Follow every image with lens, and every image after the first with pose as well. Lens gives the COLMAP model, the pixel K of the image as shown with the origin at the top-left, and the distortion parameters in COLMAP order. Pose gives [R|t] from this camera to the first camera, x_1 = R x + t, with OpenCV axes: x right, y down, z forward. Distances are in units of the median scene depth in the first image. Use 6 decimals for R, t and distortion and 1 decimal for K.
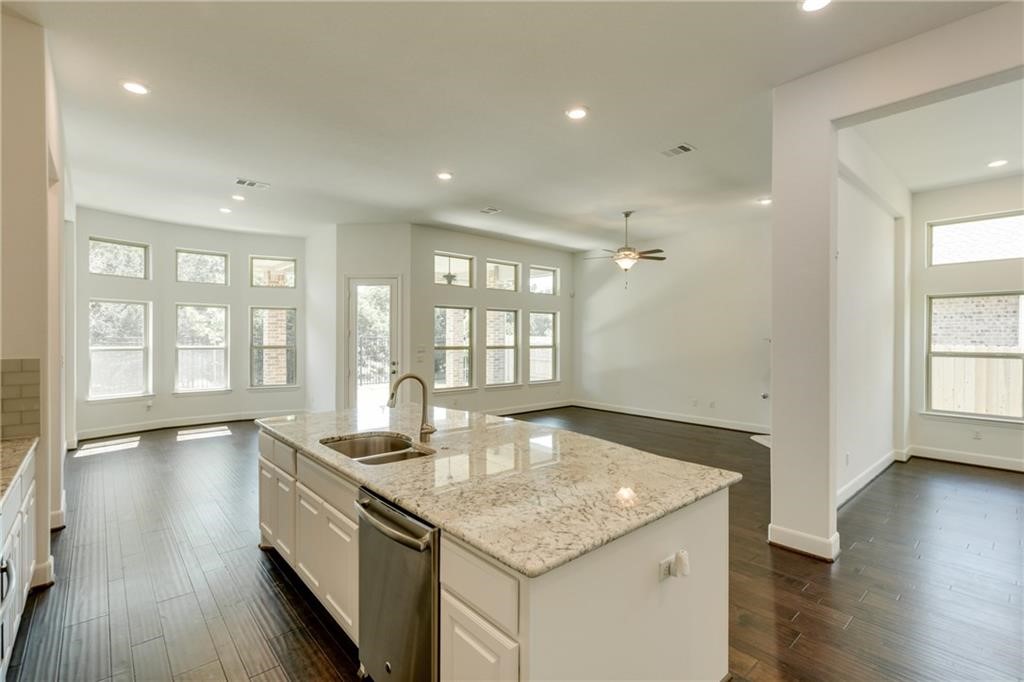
lens RADIAL K [[470.7, 0, 508.8], [0, 470.7, 333.7], [0, 0, 1]] dist [0.003347, 0.000781]
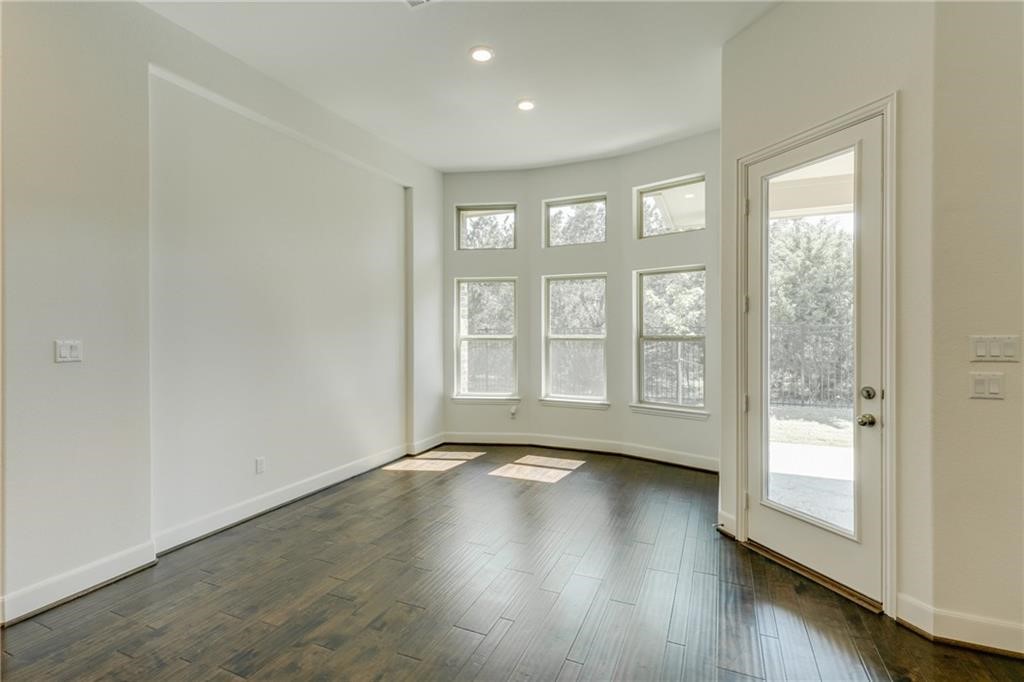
lens RADIAL K [[470.7, 0, 517.3], [0, 470.7, 334.3], [0, 0, 1]] dist [0.003347, 0.000781]
pose [[0.415400, 0.000525, -0.909639, -0.051855], [0.012939, 0.999895, 0.006485, 0.016930], [0.909547, -0.014463, 0.415350, 0.597175]]
